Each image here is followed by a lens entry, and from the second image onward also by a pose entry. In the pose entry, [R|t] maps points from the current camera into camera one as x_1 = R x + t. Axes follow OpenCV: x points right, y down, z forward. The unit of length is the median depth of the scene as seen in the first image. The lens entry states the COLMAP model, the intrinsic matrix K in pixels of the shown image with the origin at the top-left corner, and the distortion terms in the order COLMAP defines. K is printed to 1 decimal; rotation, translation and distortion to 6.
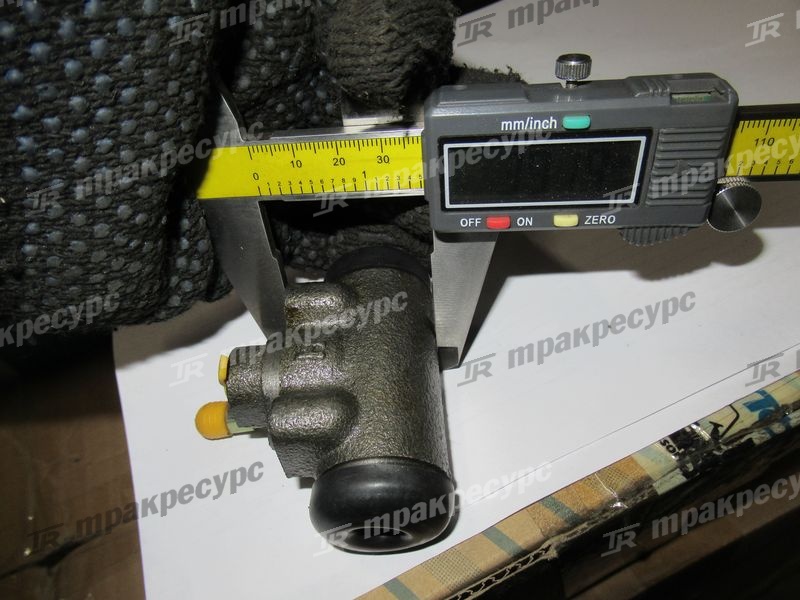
lens RADIAL K [[579.1, 0, 397.6], [0, 579.1, 283.0], [0, 0, 1]] dist [-0.004148, 0.009315]
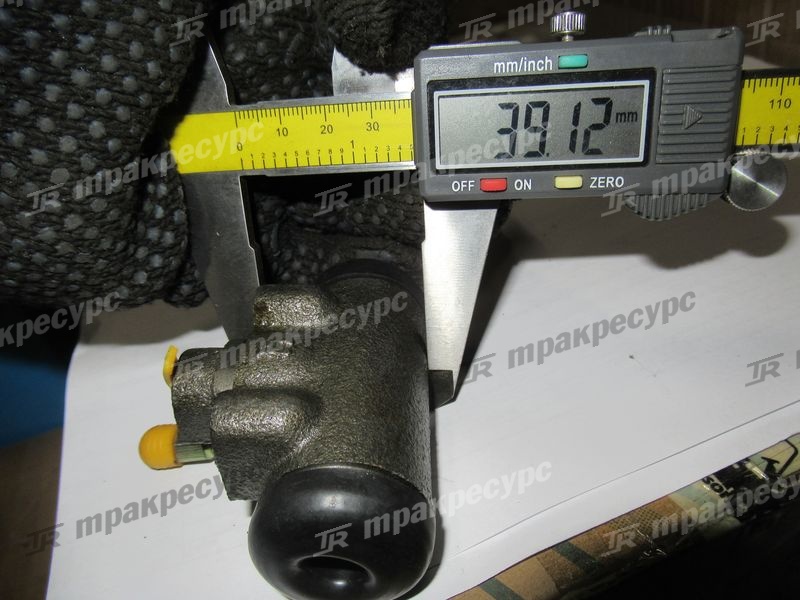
lens RADIAL K [[579.1, 0, 400.7], [0, 579.1, 301.9], [0, 0, 1]] dist [-0.004148, 0.009315]
pose [[0.998177, 0.042291, -0.043060, 0.075316], [-0.053721, 0.947734, -0.314507, 0.360991], [0.027509, 0.316247, 0.948278, 0.193663]]
